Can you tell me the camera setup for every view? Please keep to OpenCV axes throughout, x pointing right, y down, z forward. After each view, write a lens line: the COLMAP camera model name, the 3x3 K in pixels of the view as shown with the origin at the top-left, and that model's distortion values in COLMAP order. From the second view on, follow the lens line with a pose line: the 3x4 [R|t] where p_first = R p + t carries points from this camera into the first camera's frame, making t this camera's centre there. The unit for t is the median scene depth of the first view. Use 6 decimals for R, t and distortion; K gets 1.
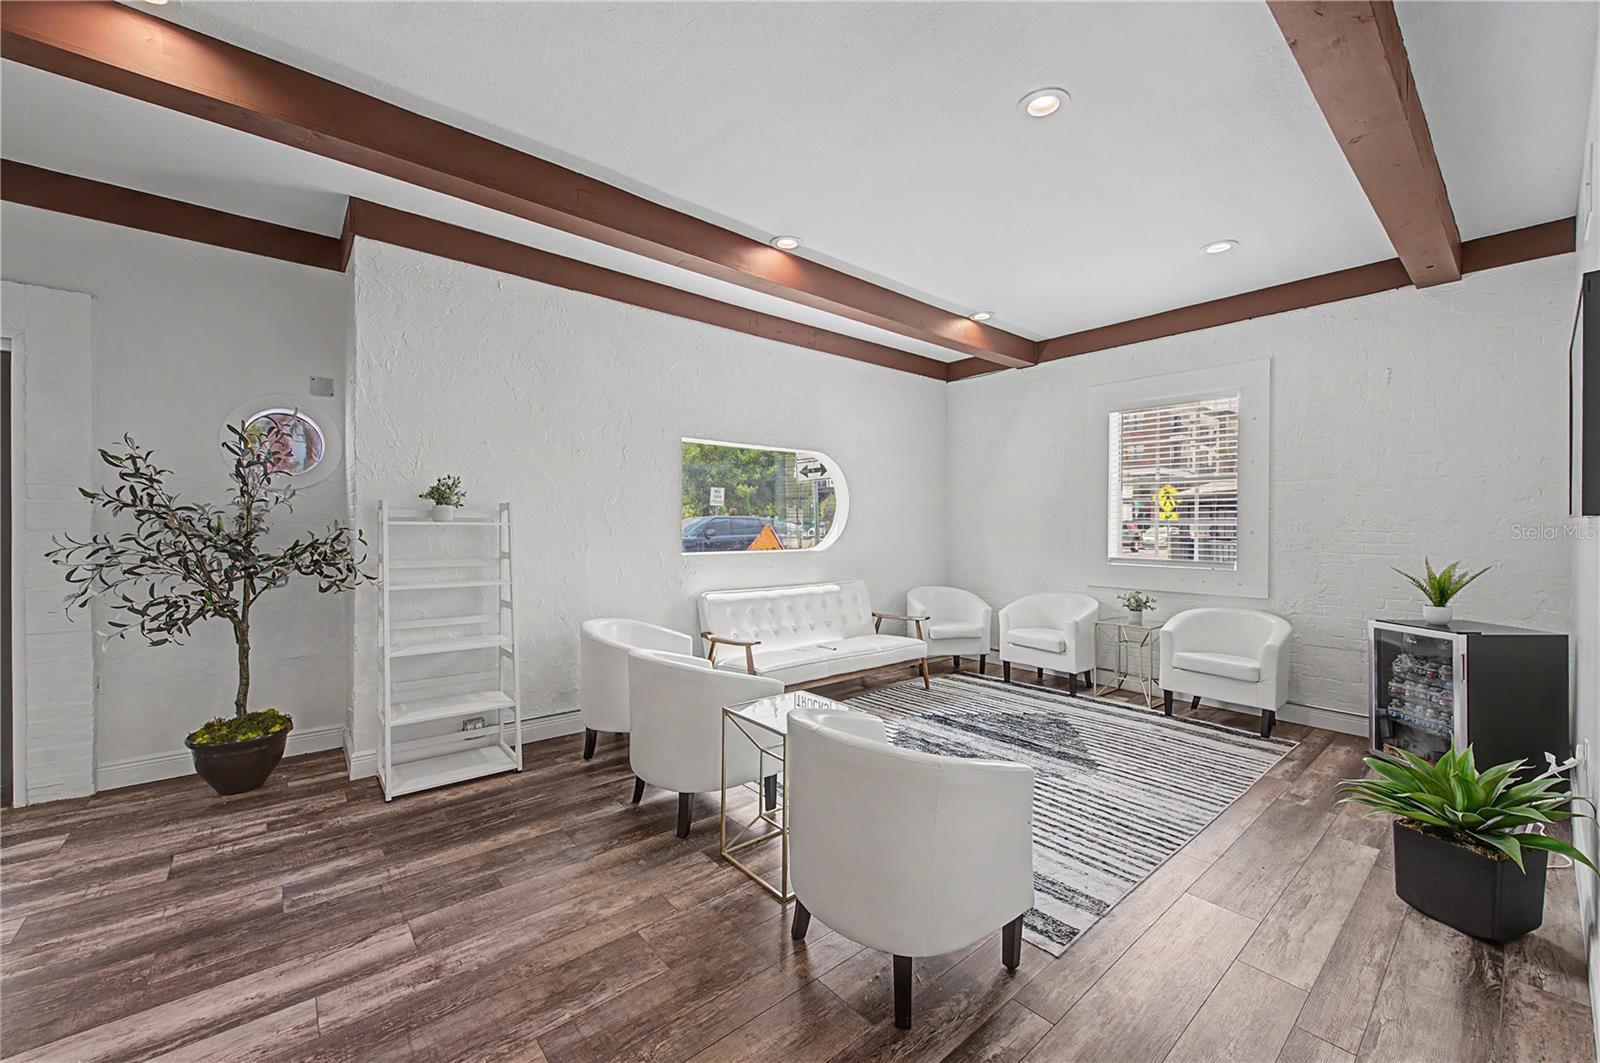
lens RADIAL K [[625.3, 0, 800.5], [0, 625.3, 528.9], [0, 0, 1]] dist [0.000755, -0.002341]
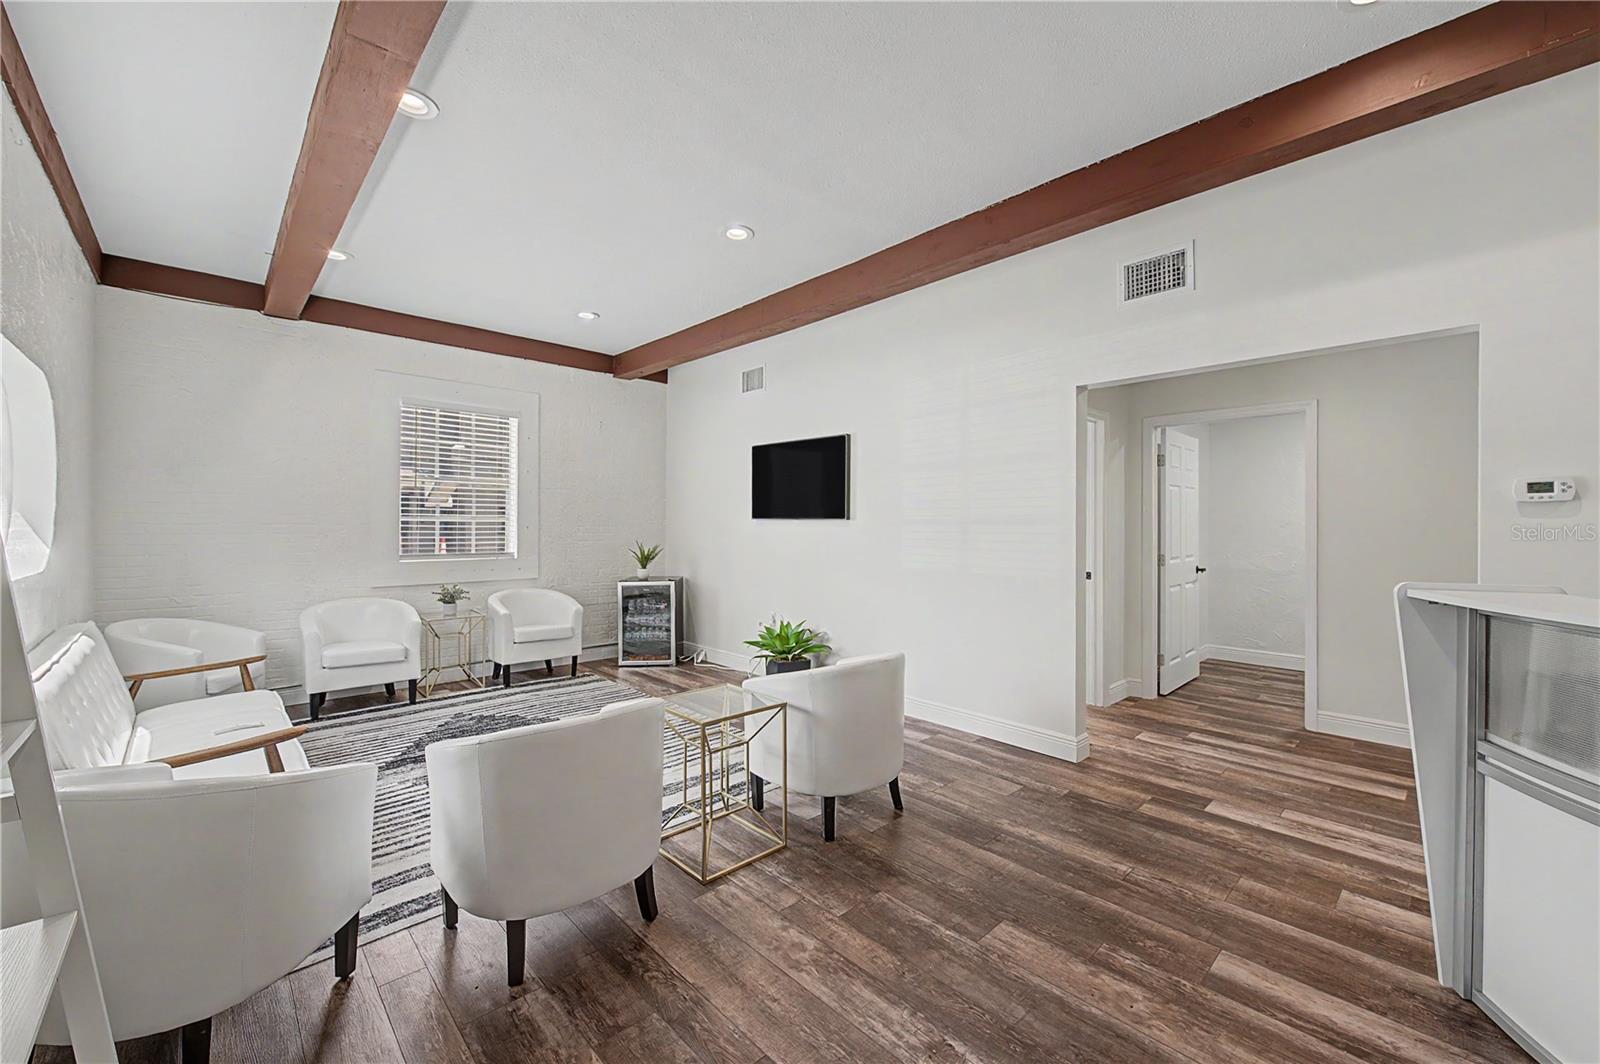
lens RADIAL K [[634.7, 0, 802.3], [0, 634.7, 524.5], [0, 0, 1]] dist [-0.003148, -0.001043]
pose [[-0.056830, -0.004554, 0.998373, -0.809804], [0.000819, 0.999989, 0.004608, -0.008186], [-0.998384, 0.001080, -0.056826, 0.693840]]
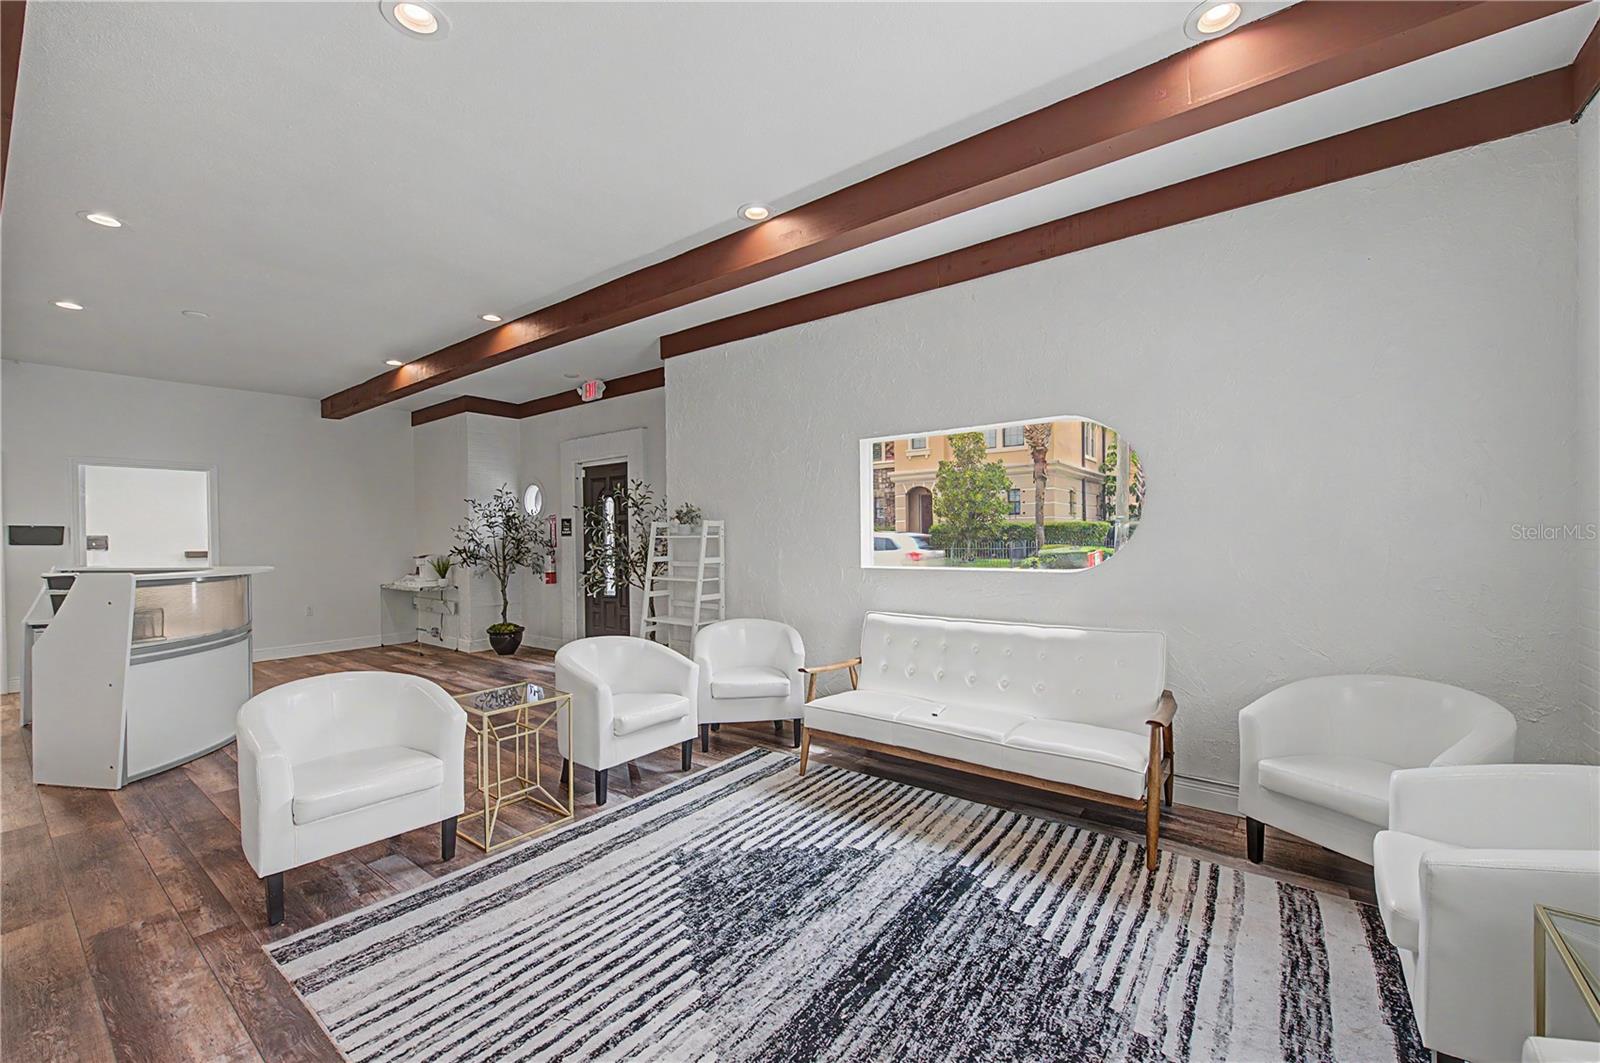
lens RADIAL K [[639.7, 0, 796.7], [0, 639.7, 538.4], [0, 0, 1]] dist [-0.000377, -0.000496]
pose [[0.211937, -0.002489, -0.977280, 0.968812], [0.006412, 0.999979, -0.001156, -0.001383], [0.977262, -0.006021, 0.211949, 0.966579]]
